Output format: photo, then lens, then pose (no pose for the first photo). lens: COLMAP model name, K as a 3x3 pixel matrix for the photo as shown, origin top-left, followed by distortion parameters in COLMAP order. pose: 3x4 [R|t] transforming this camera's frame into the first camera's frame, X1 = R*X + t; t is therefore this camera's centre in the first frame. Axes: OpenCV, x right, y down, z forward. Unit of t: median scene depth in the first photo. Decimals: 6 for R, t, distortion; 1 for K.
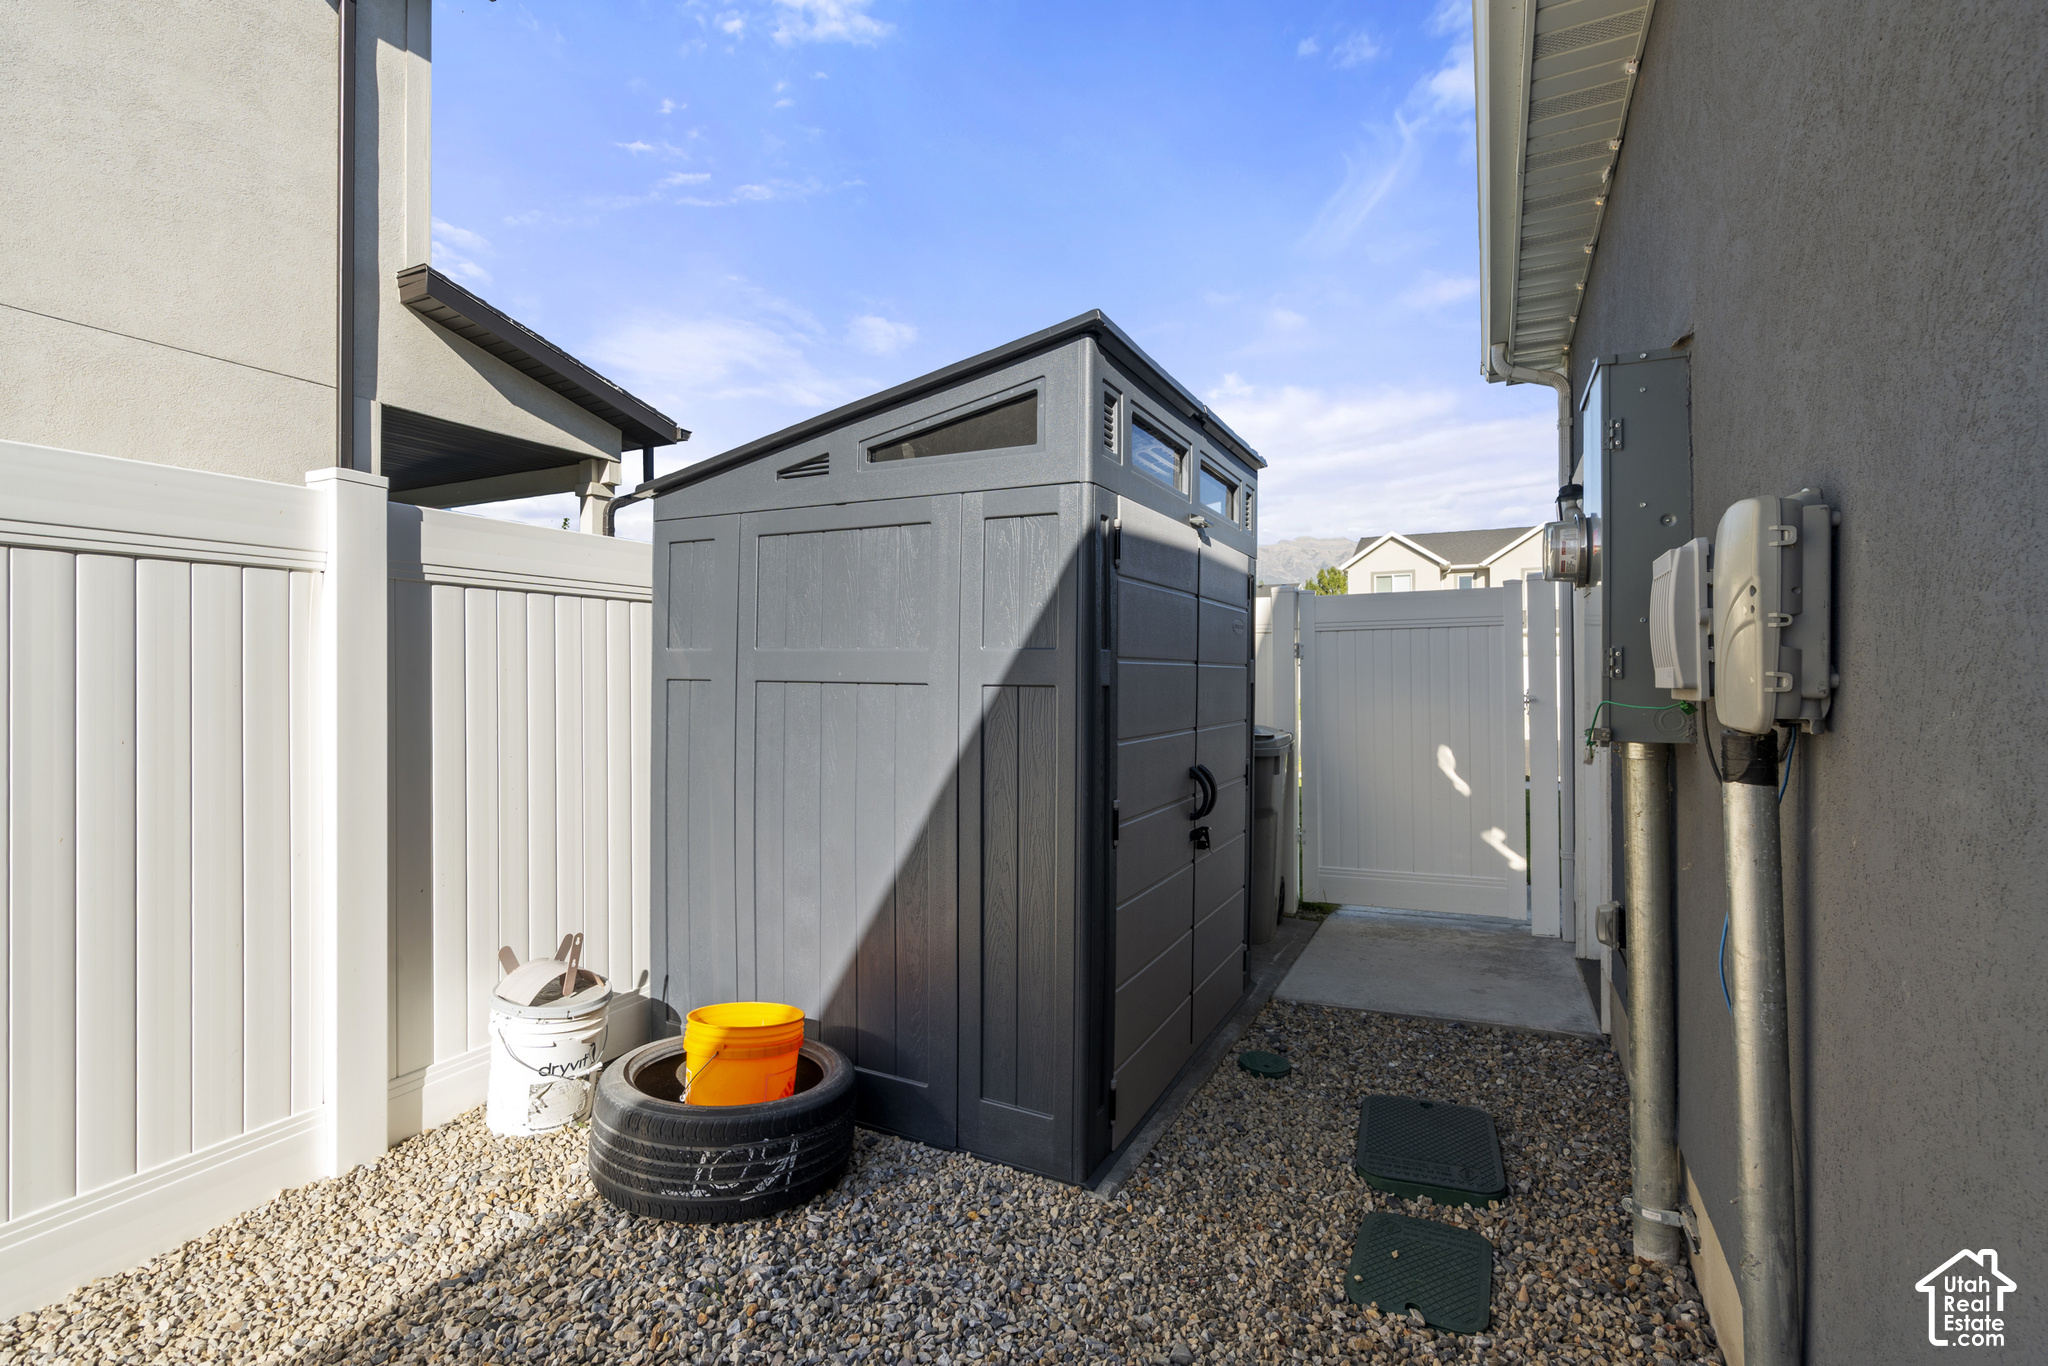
lens RADIAL K [[912.8, 0, 1024.0], [0, 912.8, 683.0], [0, 0, 1]] dist [0.002990, 0.000507]
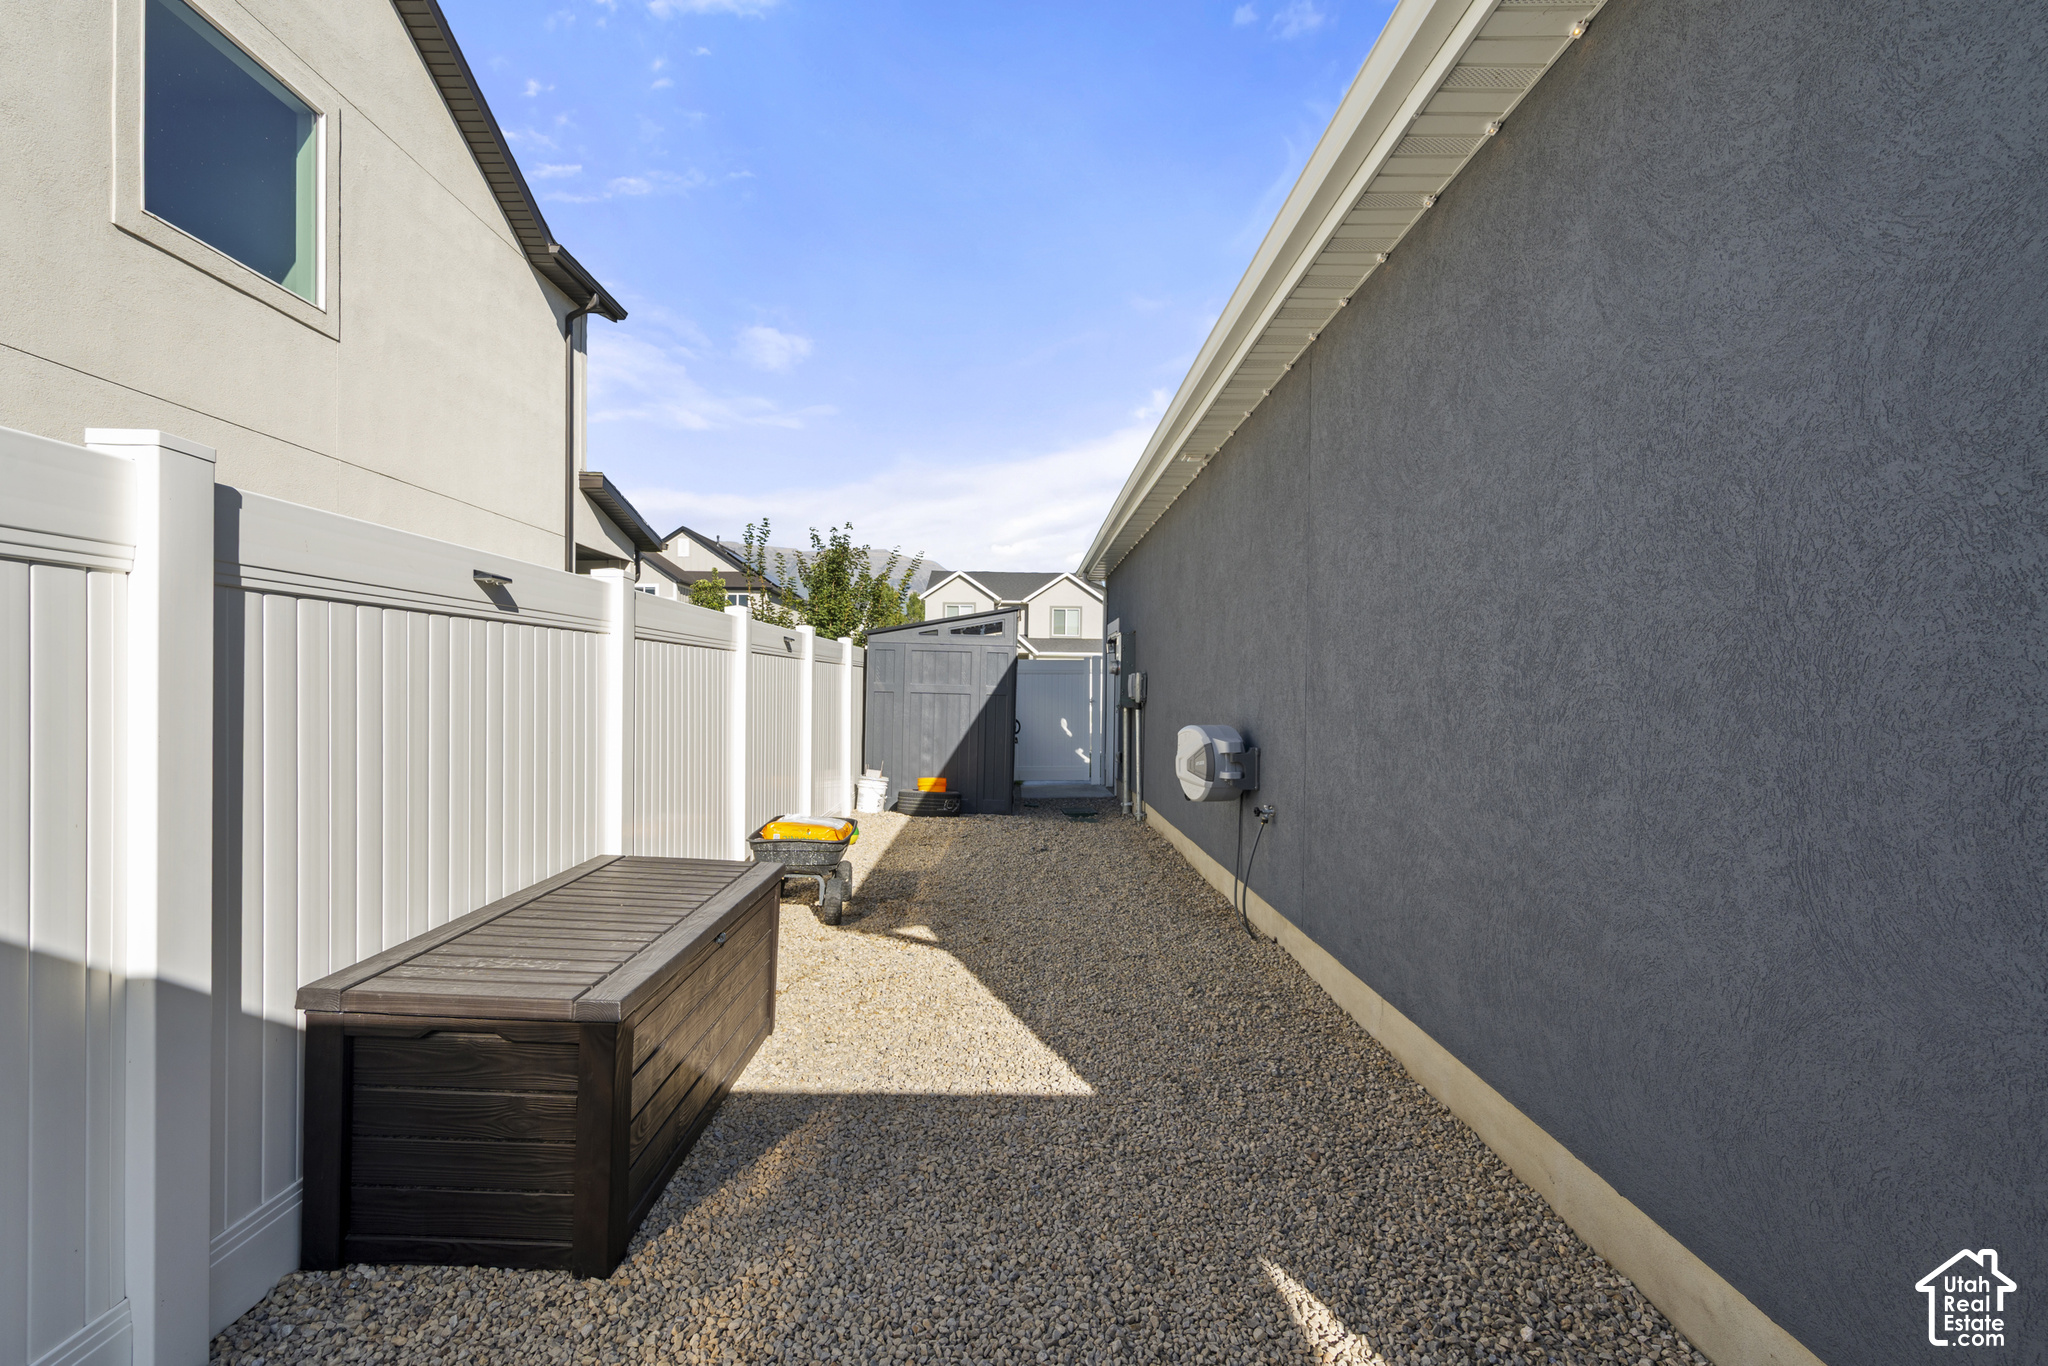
lens RADIAL K [[935.1, 0, 1024.0], [0, 935.1, 683.0], [0, 0, 1]] dist [0.001404, 0.000155]
pose [[0.883845, 0.024843, 0.467119, -0.614943], [-0.021772, 0.999691, -0.011973, -0.002579], [-0.467273, 0.000412, 0.884113, -0.905432]]
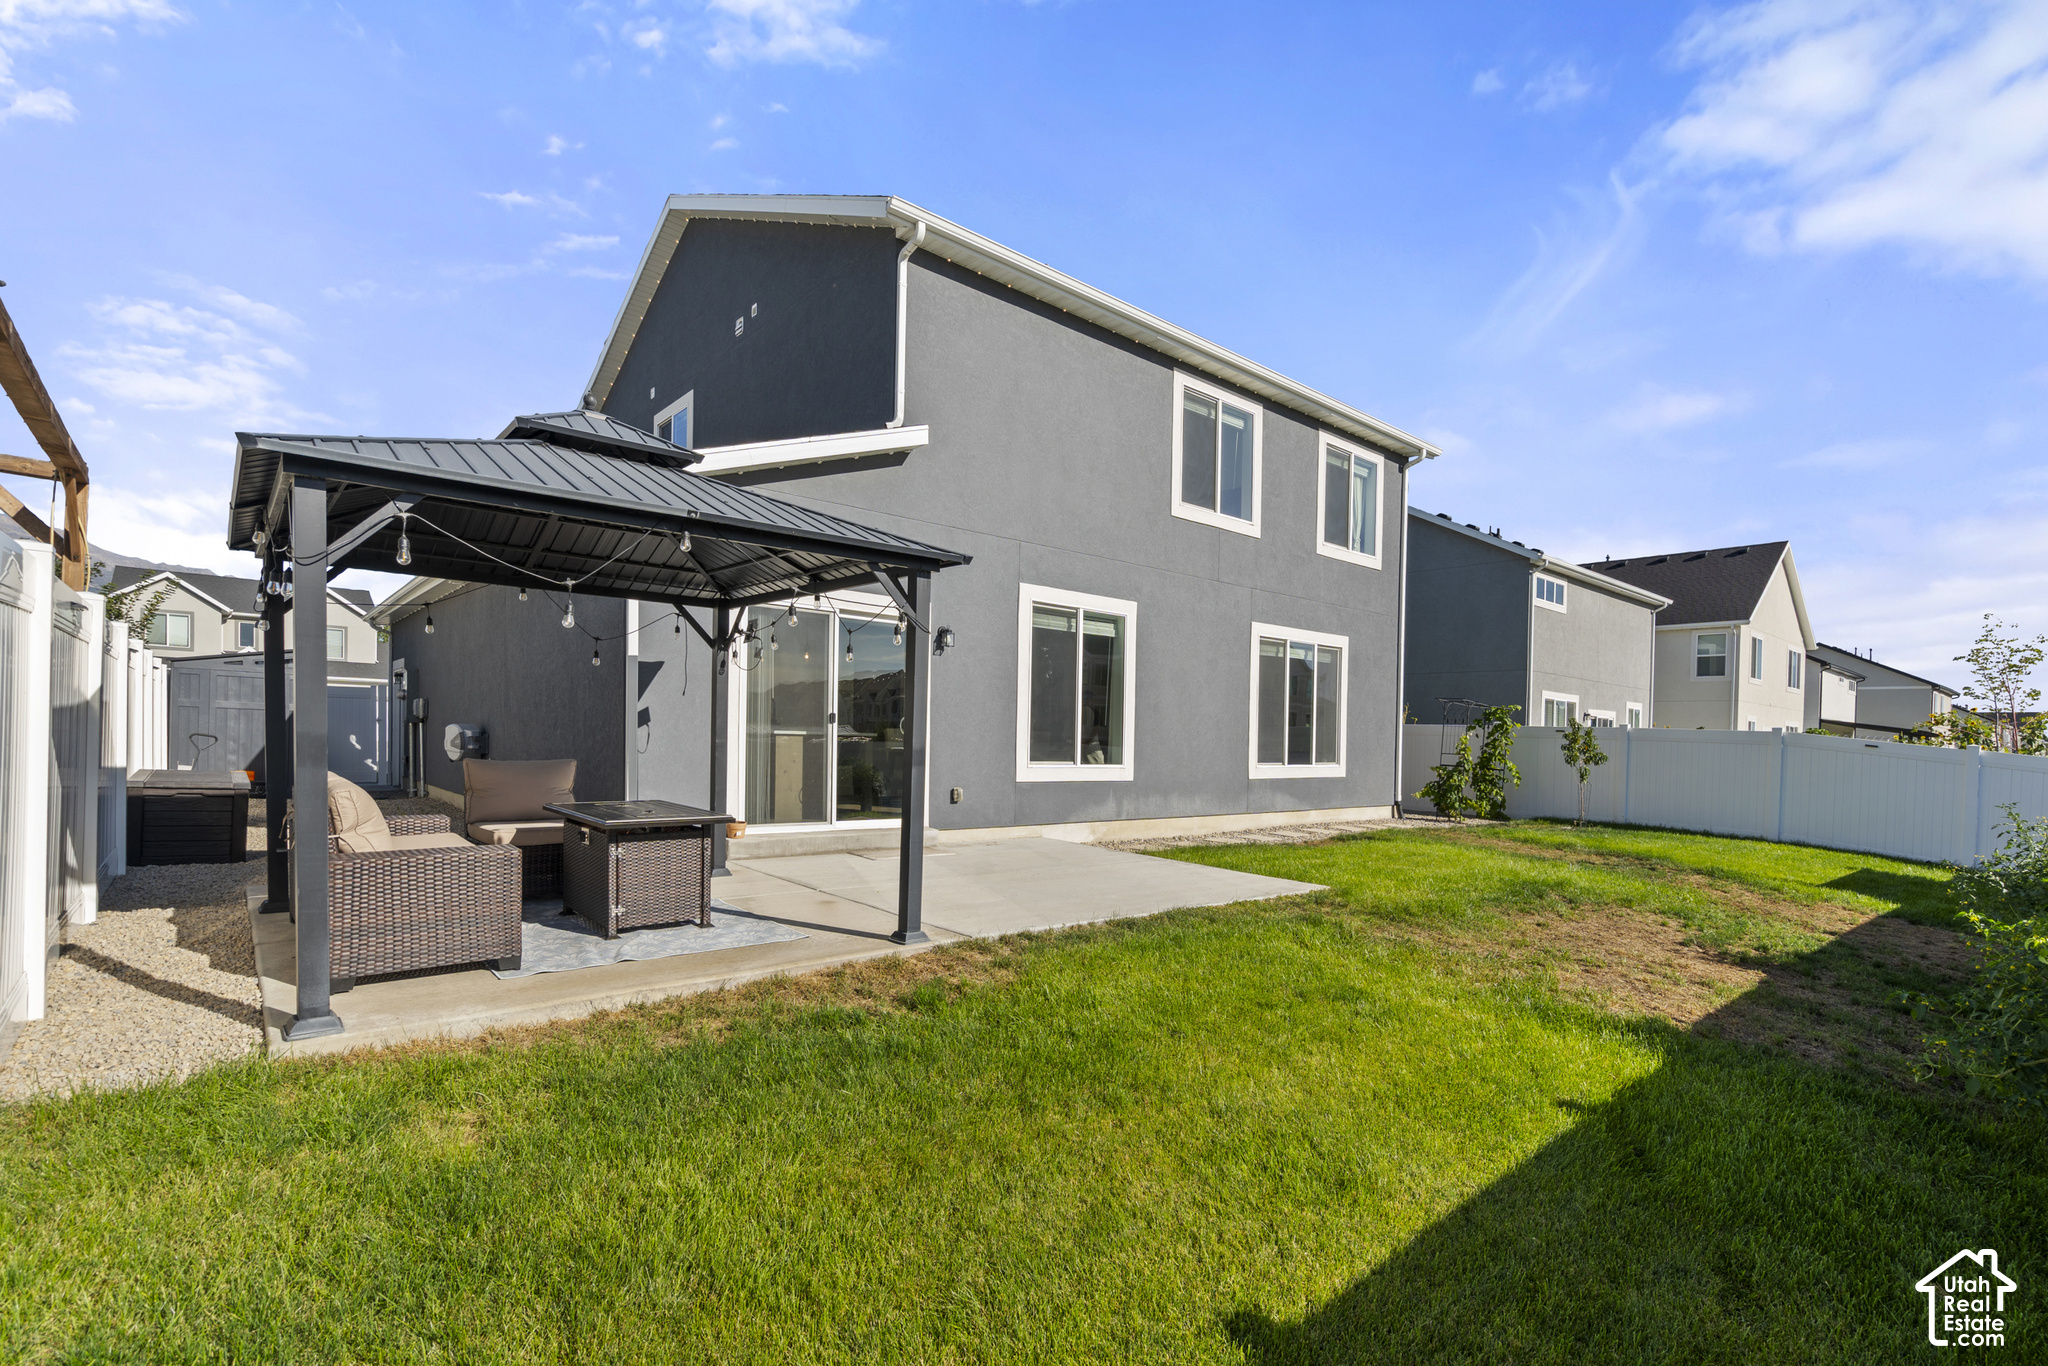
lens RADIAL K [[935.5, 0, 1020.4], [0, 935.5, 760.4], [0, 0, 1]] dist [0.004275, 0.000765]
pose [[0.383628, -0.003225, 0.923482, -1.201287], [-0.027430, 0.999513, 0.014885, 0.030569], [-0.923080, -0.031041, 0.383352, -1.746875]]
